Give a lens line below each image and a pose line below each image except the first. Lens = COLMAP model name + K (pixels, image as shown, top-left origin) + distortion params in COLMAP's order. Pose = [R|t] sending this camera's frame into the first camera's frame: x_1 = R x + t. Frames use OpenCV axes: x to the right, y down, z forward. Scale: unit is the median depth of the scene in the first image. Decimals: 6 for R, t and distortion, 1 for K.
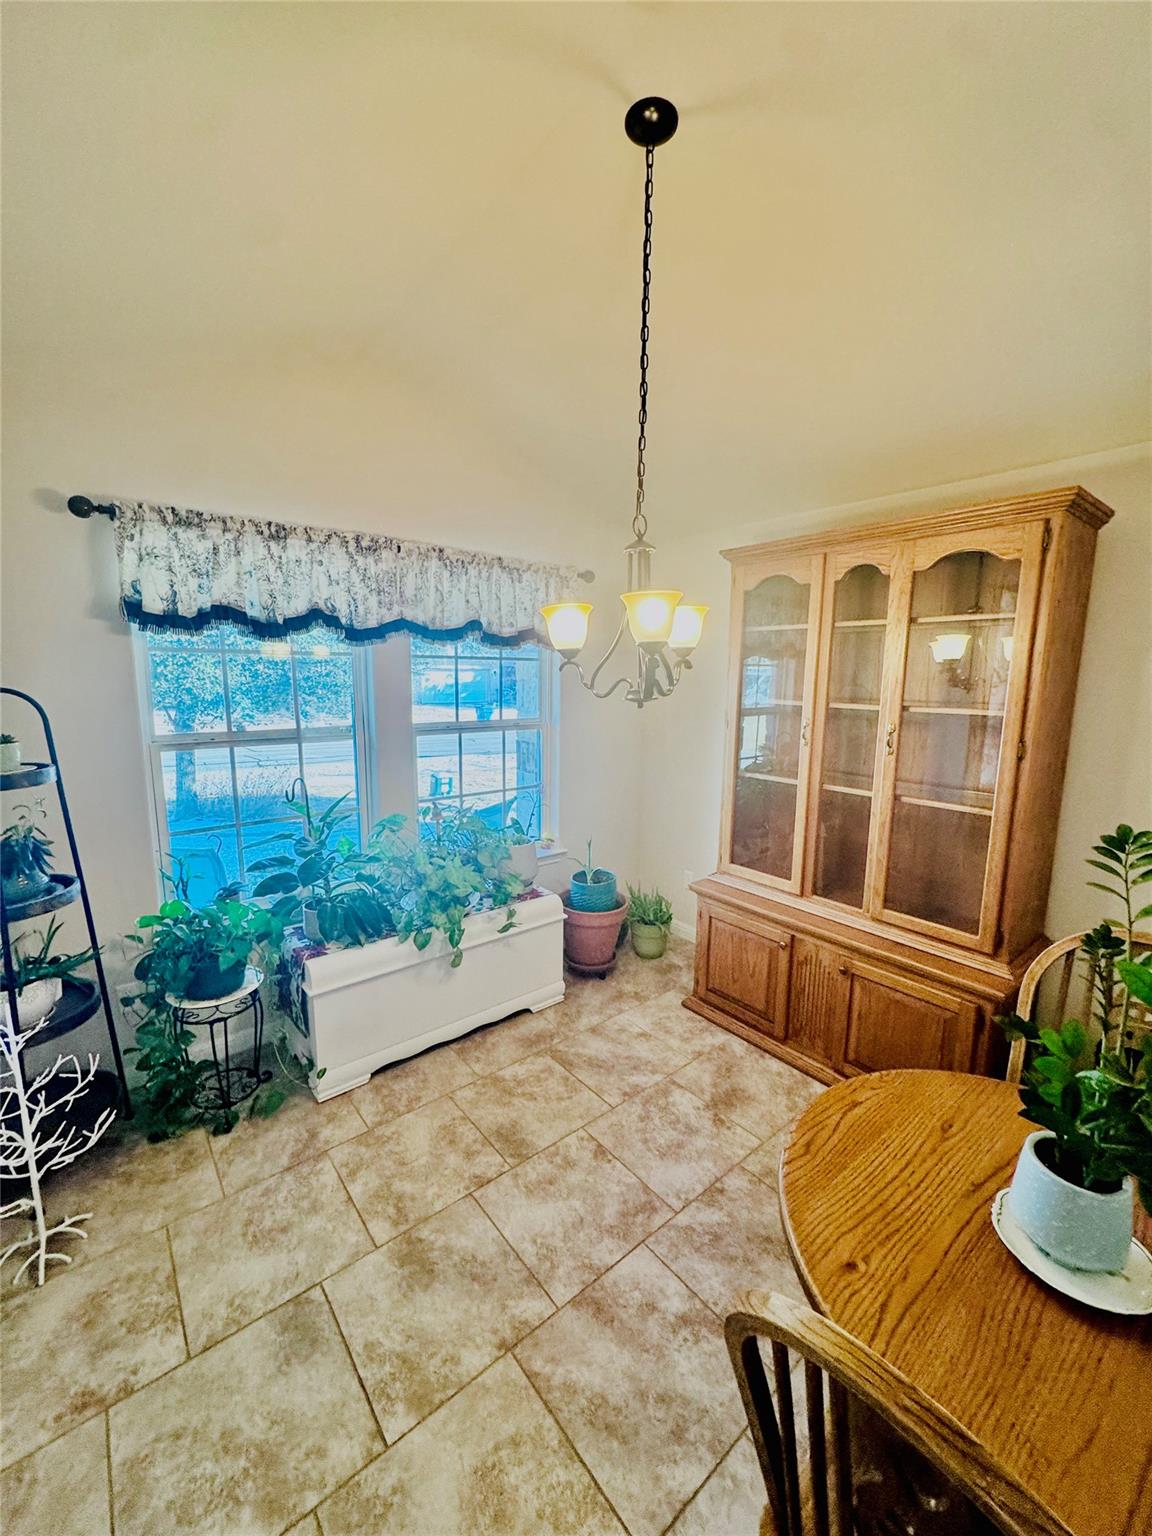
lens RADIAL K [[612.1, 0, 574.5], [0, 612.1, 766.2], [0, 0, 1]] dist [-0.000501, 0.000180]
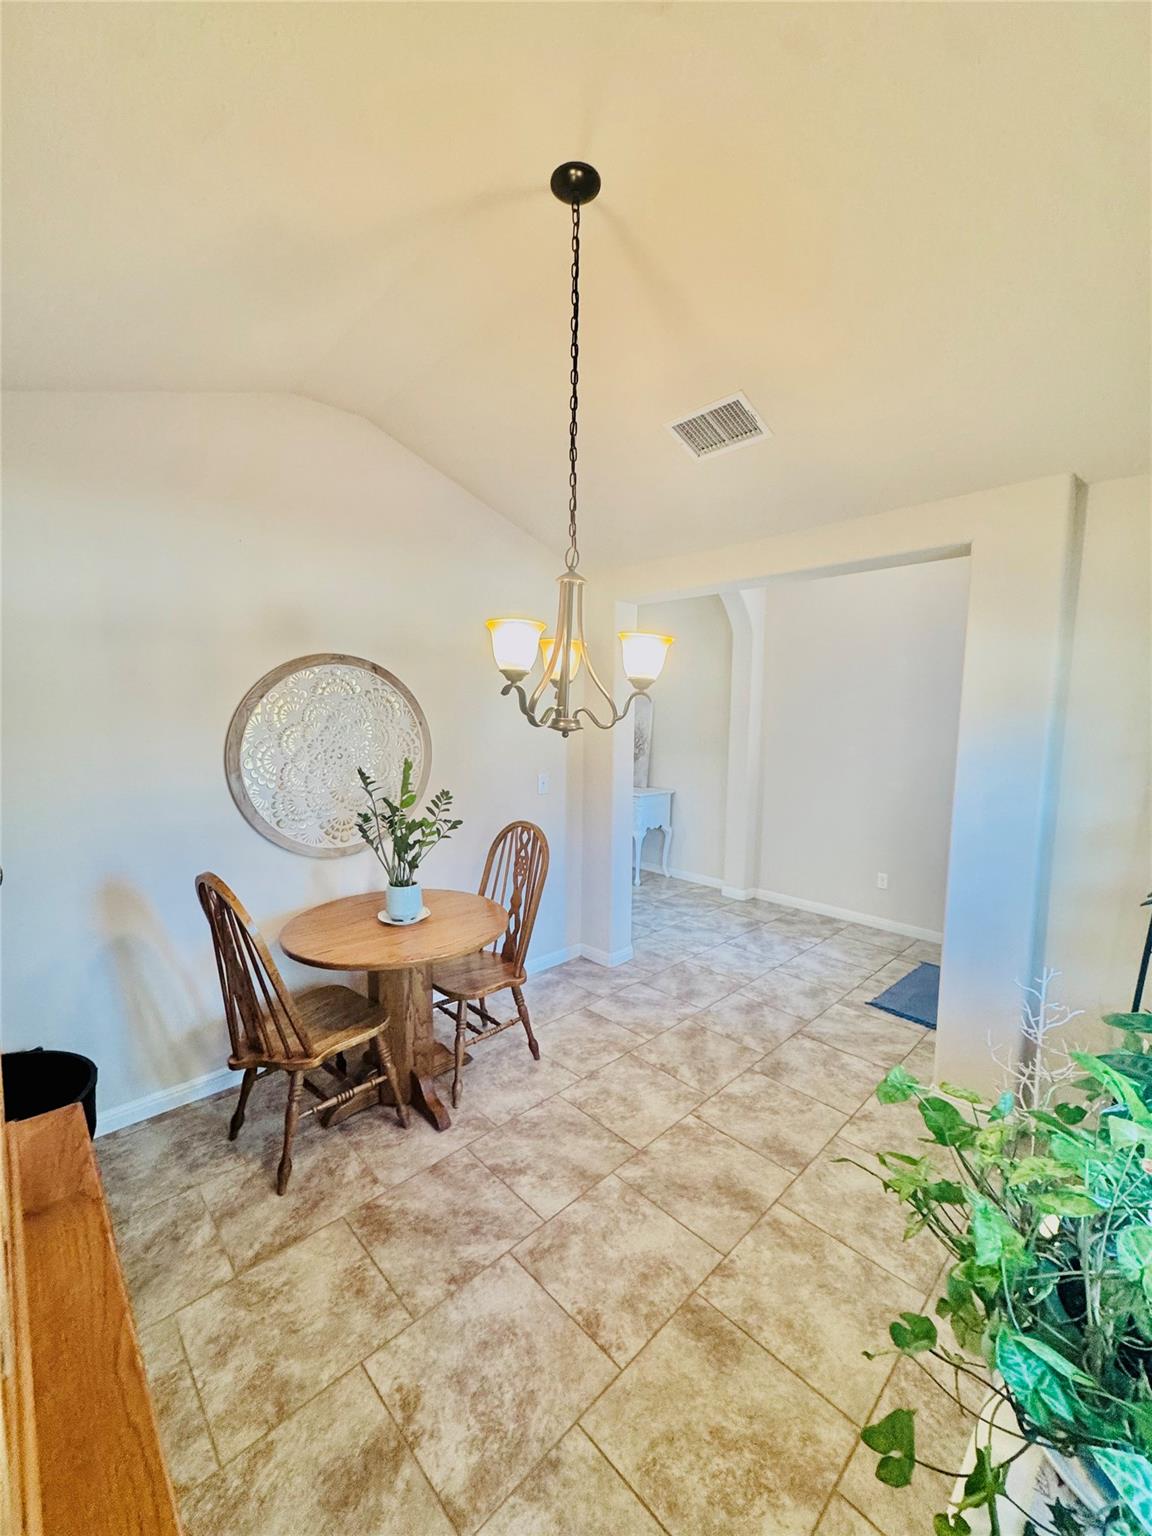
lens RADIAL K [[612.1, 0, 576.3], [0, 612.1, 767.7], [0, 0, 1]] dist [-0.000501, 0.000180]
pose [[-0.996095, -0.015216, -0.086970, 0.124020], [-0.035953, 0.969572, 0.242153, -0.202776], [0.080639, 0.244334, -0.966332, 1.401516]]
